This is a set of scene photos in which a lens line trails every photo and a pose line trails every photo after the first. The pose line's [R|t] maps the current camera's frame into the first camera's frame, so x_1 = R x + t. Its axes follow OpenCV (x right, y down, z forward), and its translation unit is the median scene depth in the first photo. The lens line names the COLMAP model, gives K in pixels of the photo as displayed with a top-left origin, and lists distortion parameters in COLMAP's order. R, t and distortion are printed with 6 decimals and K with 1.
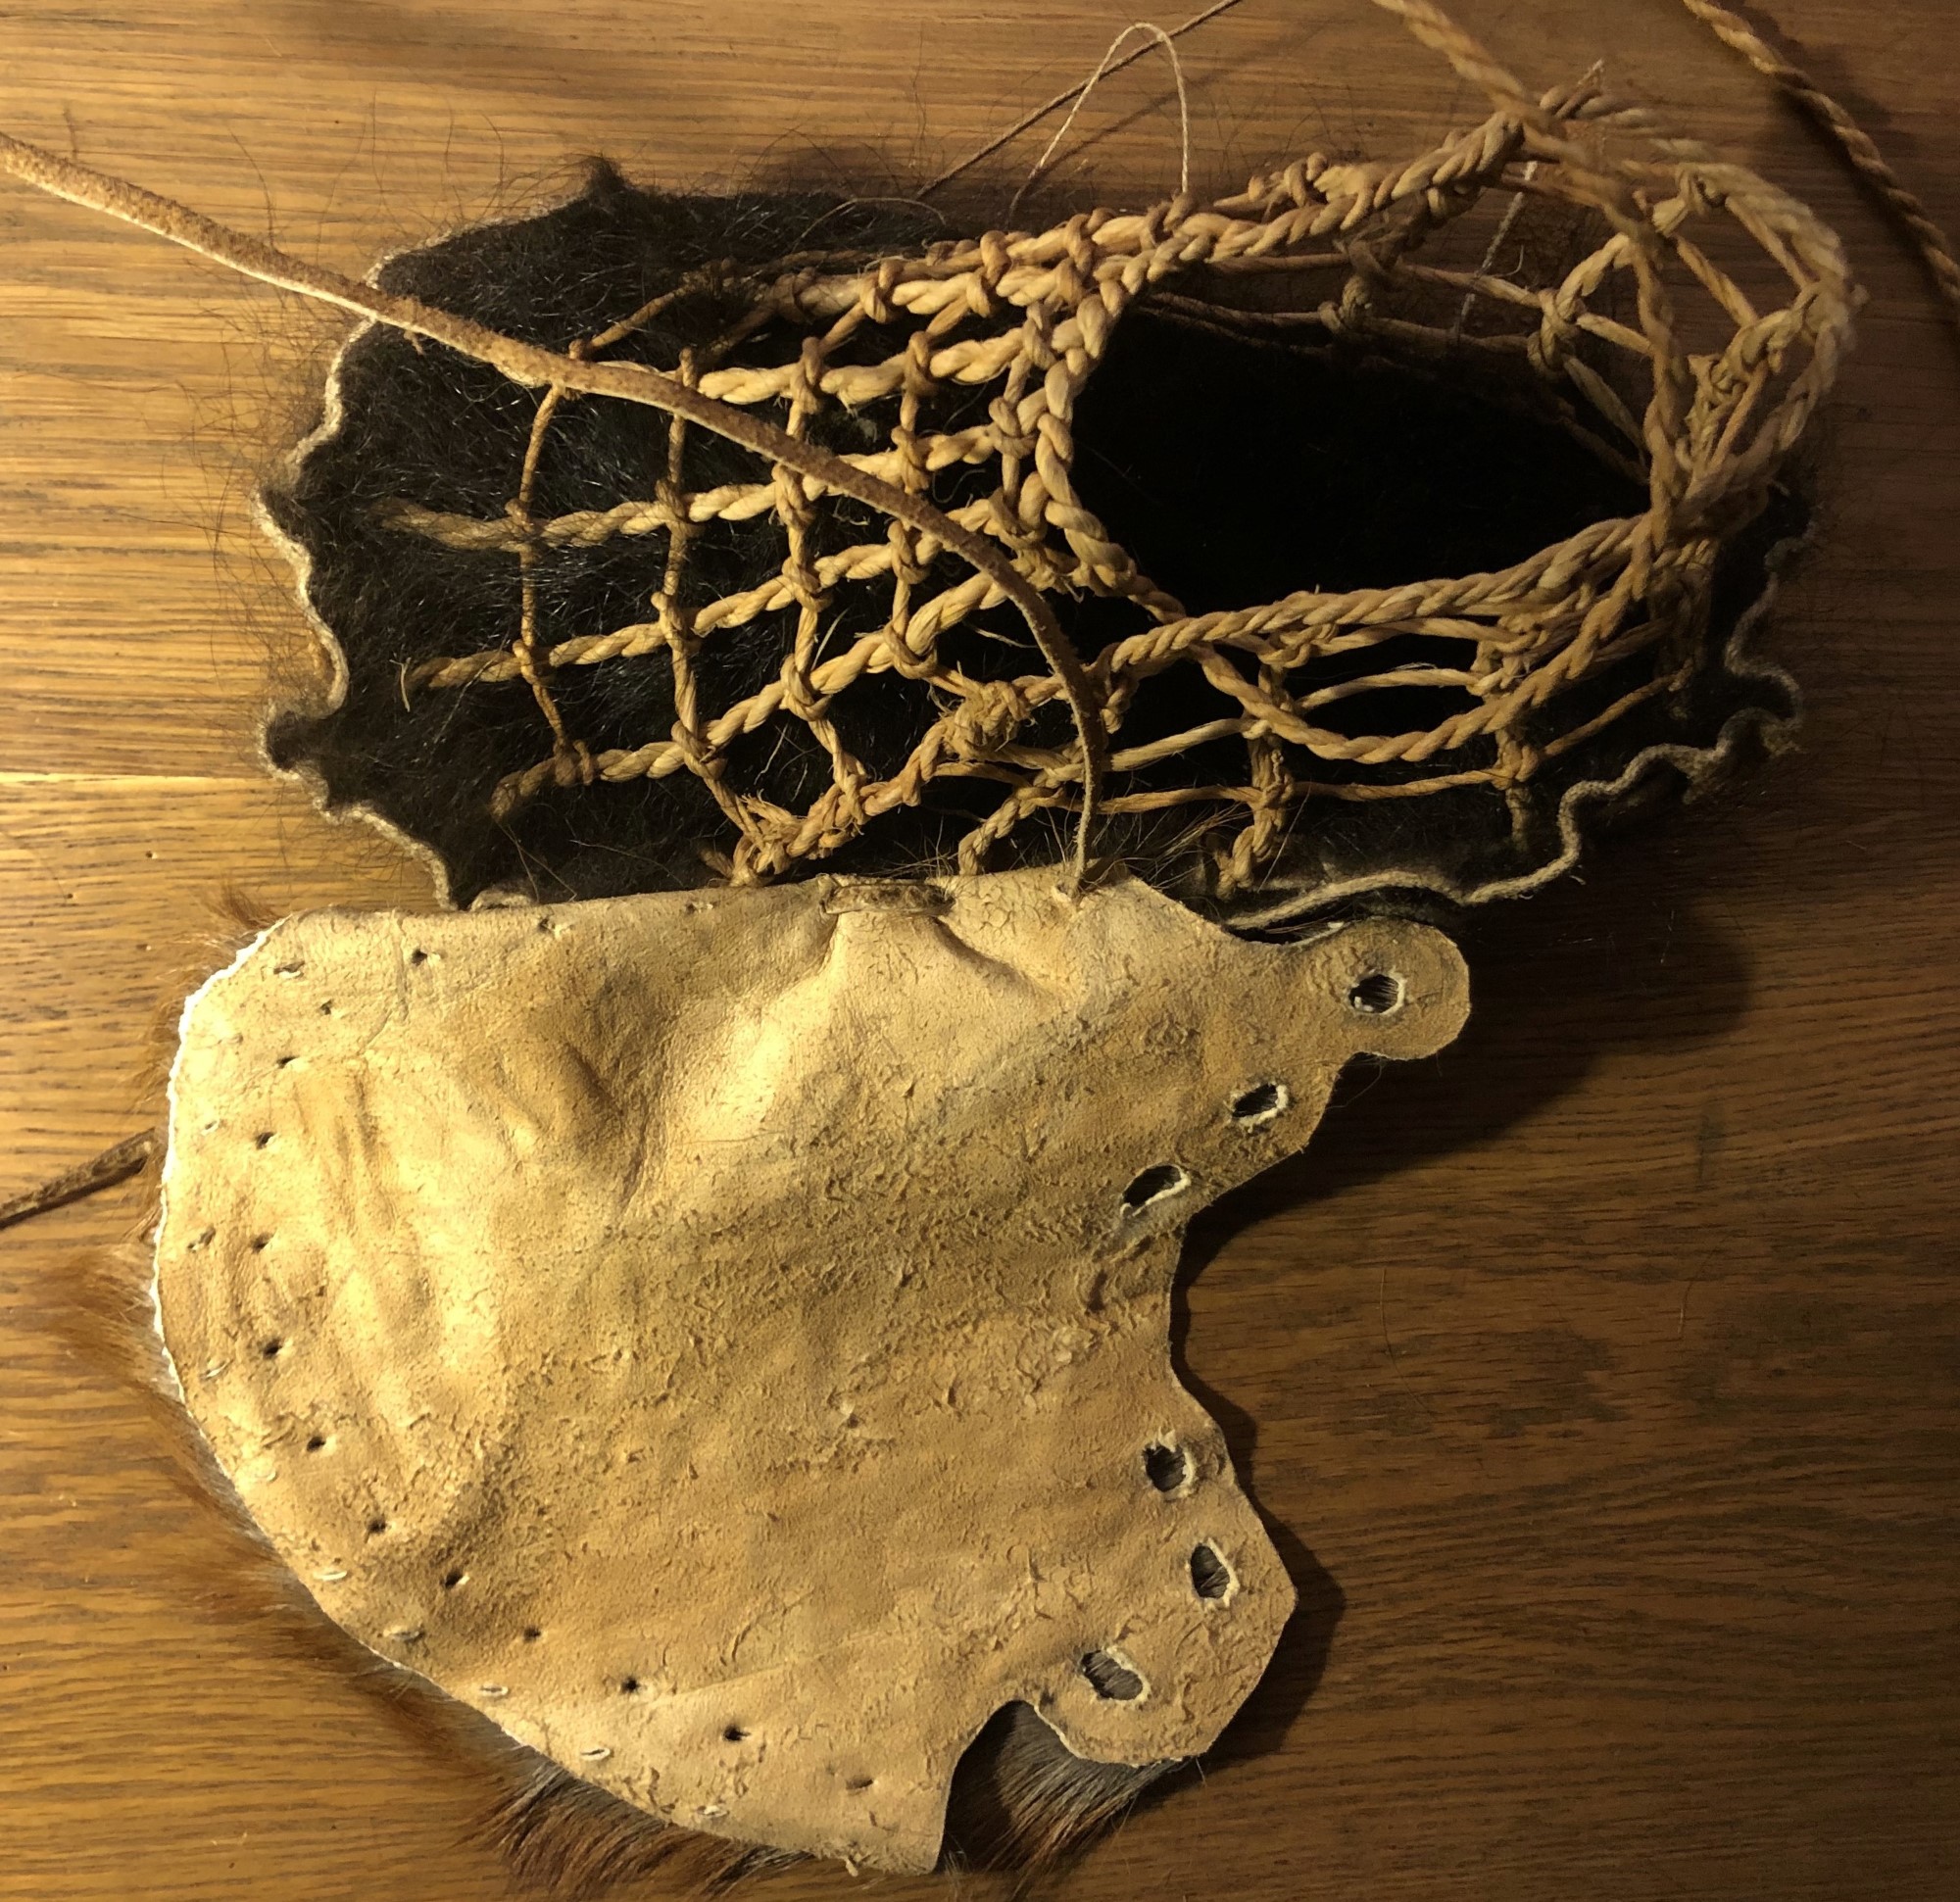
lens RADIAL K [[1867.0, 0, 977.5], [0, 1867.0, 950.4], [0, 0, 1]] dist [0.001681, 0.000000]
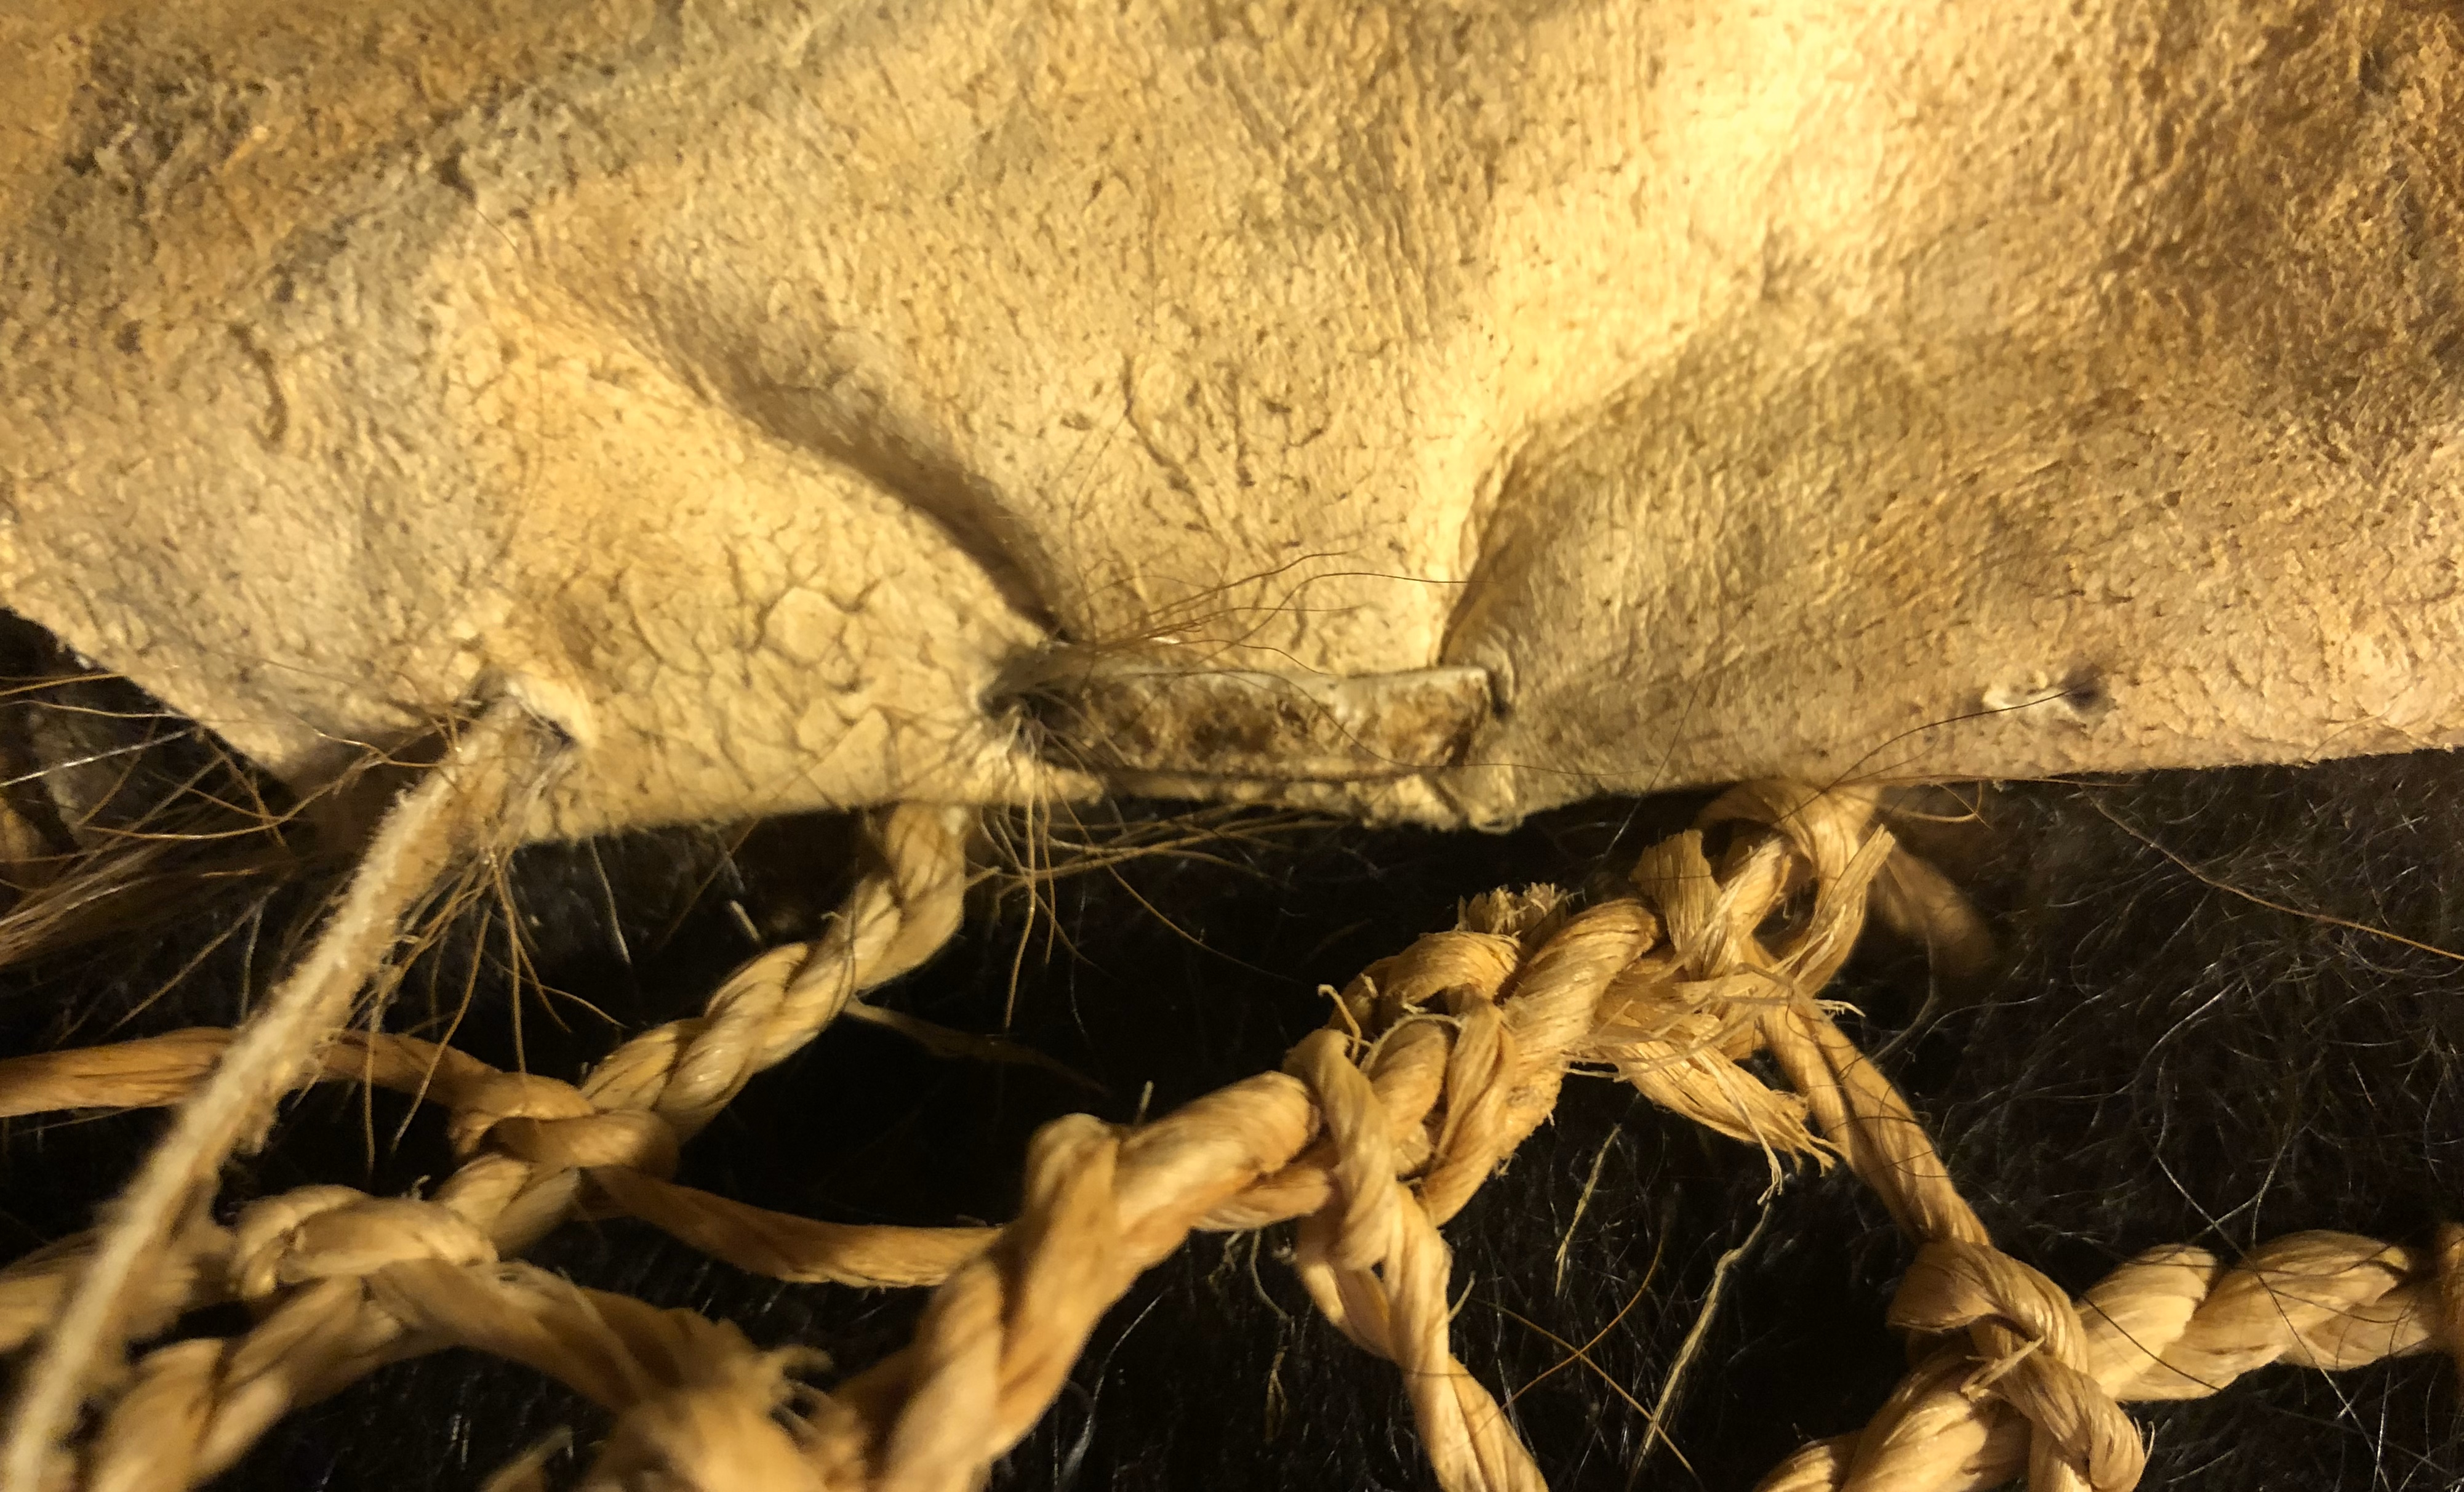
lens RADIAL K [[1963.6, 0, 1228.3], [0, 1963.6, 742.0], [0, 0, 1]] dist [-0.007969, -0.004165]
pose [[-0.999208, -0.035446, 0.018109, -0.051991], [0.035959, -0.998938, 0.028807, -0.039016], [0.017068, 0.029435, 0.999421, 0.747096]]
